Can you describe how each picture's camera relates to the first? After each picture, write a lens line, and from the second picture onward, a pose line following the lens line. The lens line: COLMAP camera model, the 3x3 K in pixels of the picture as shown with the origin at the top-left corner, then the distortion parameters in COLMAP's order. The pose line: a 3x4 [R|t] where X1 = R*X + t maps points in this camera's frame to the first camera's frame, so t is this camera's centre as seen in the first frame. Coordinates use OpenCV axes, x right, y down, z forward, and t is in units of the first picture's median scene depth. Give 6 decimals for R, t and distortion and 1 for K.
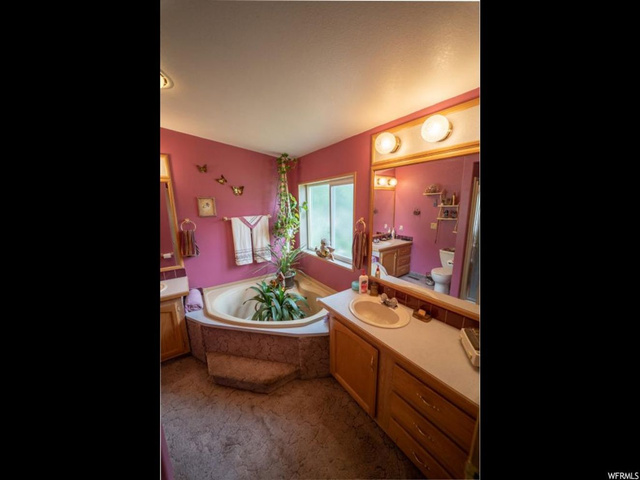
lens RADIAL K [[198.7, 0, 320.3], [0, 198.7, 241.8], [0, 0, 1]] dist [-0.017010, -0.000033]
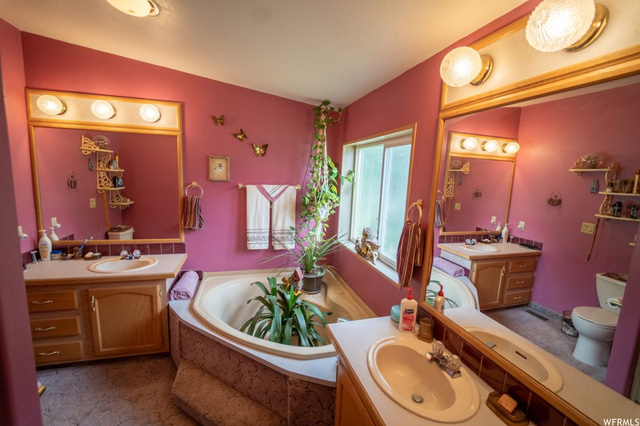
lens RADIAL K [[265.7, 0, 319.2], [0, 265.7, 211.5], [0, 0, 1]] dist [-0.019960, -0.000159]
pose [[0.945640, 0.102350, -0.308690, 0.143552], [-0.119245, 0.992200, -0.036318, -0.018703], [0.302565, 0.071154, 0.950469, 0.139344]]
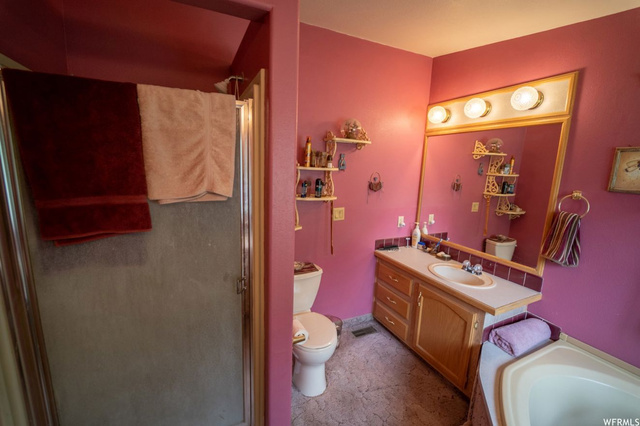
lens RADIAL K [[265.7, 0, 320.0], [0, 265.7, 212.8], [0, 0, 1]] dist [-0.019960, -0.000159]
pose [[-0.171236, 0.182371, -0.968204, 0.095462], [-0.214753, 0.952180, 0.217334, -0.065535], [0.961540, 0.245140, -0.123882, 0.448309]]
